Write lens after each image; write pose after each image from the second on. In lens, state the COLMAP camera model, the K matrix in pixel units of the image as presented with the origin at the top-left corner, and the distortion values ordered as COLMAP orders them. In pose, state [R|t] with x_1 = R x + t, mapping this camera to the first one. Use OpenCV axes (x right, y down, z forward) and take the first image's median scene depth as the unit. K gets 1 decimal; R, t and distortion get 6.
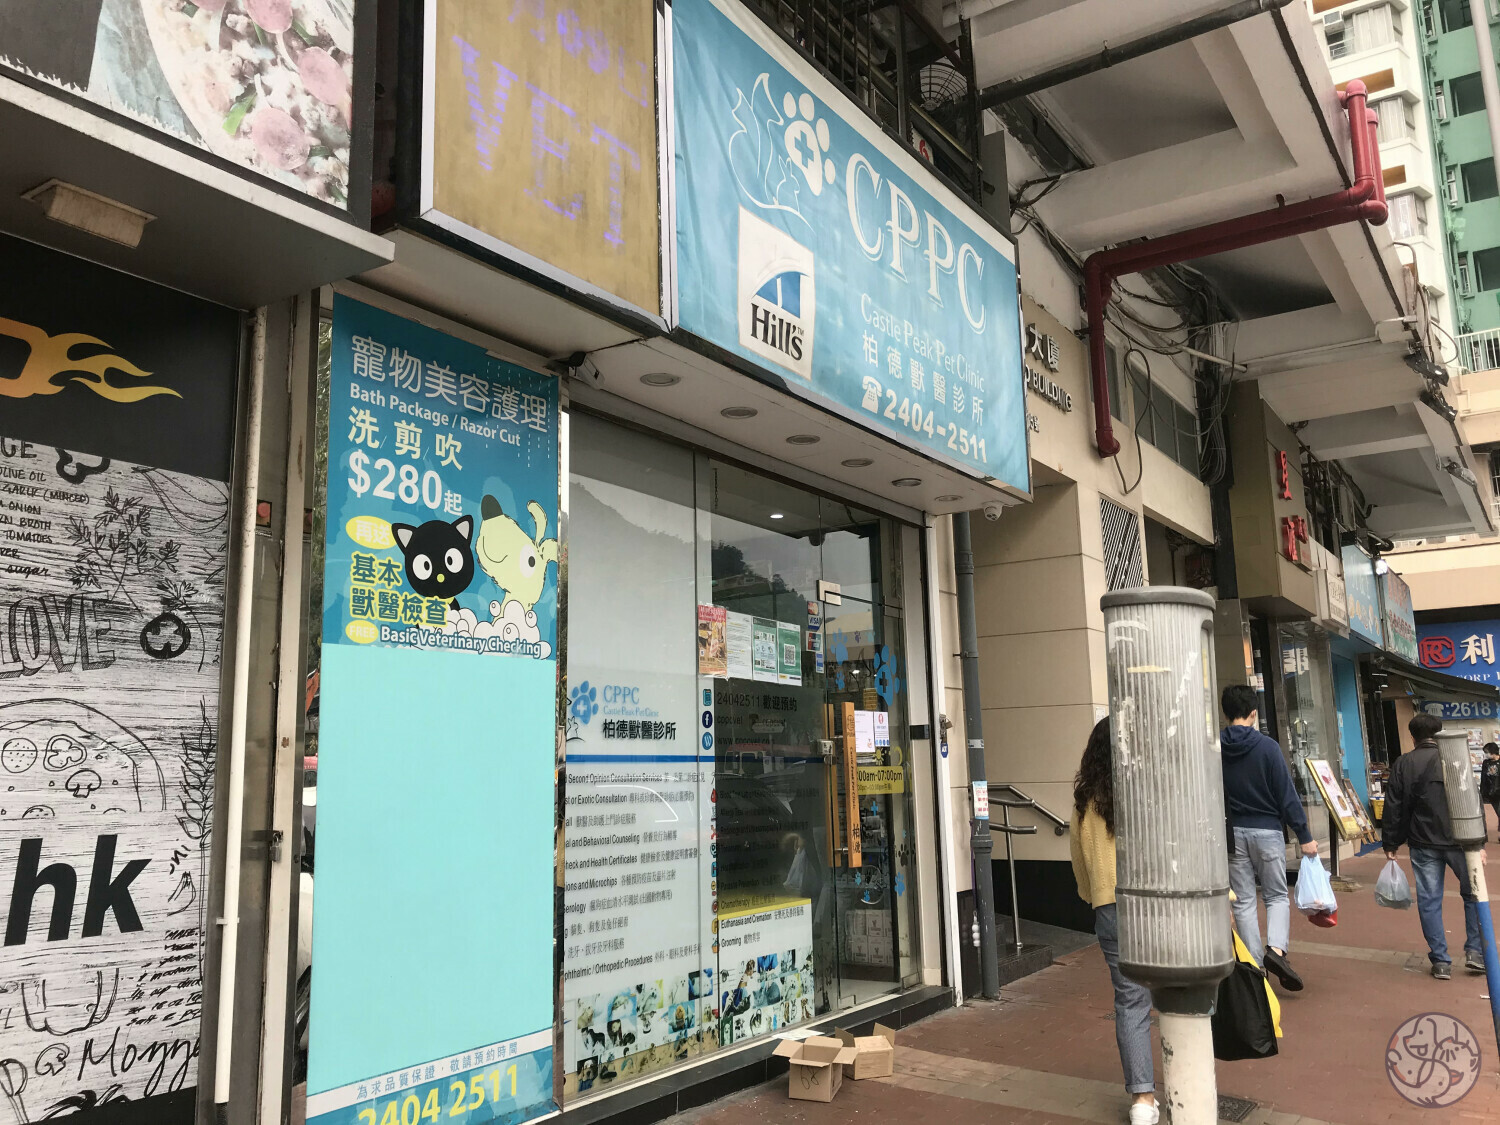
lens RADIAL K [[1236.5, 0, 750.0], [0, 1236.5, 562.5], [0, 0, 1]] dist [0.192097, -0.532459]
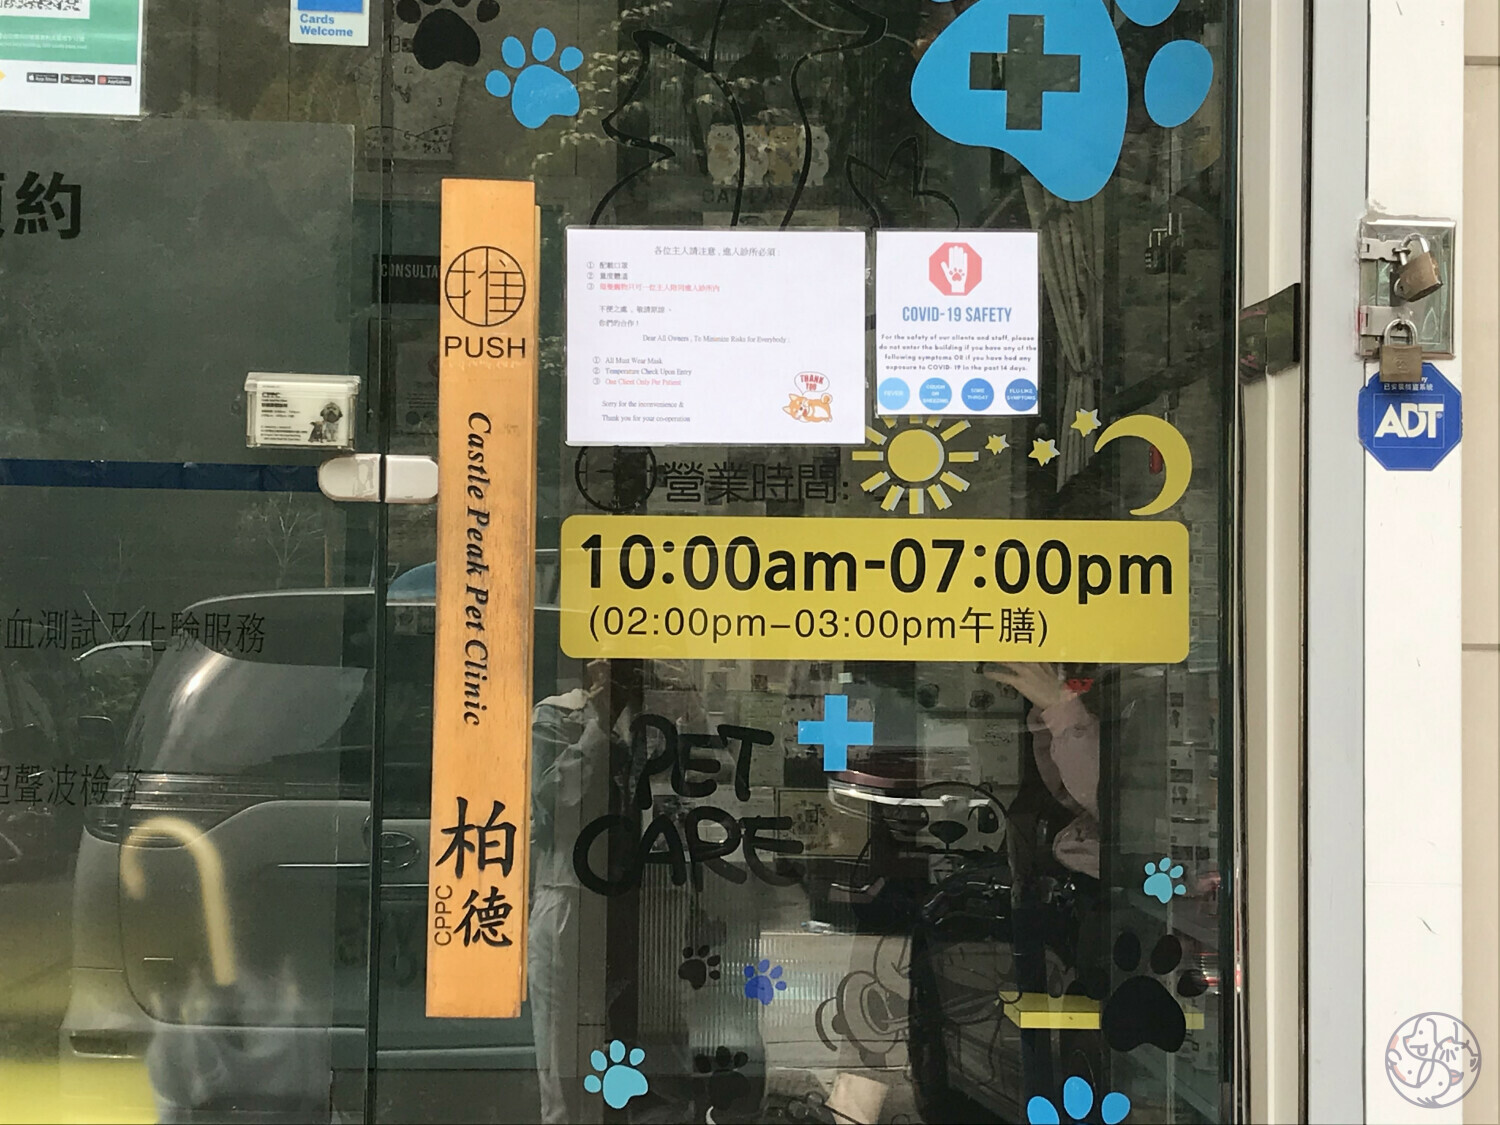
lens RADIAL K [[2635.4, 0, 750.0], [0, 2635.4, 562.5], [0, 0, 1]] dist [0.088754, -0.089863]
pose [[0.603722, -0.001175, -0.797194, 0.583869], [0.112237, 0.990164, 0.083538, 0.193086], [0.789254, -0.139909, 0.597916, 1.064544]]
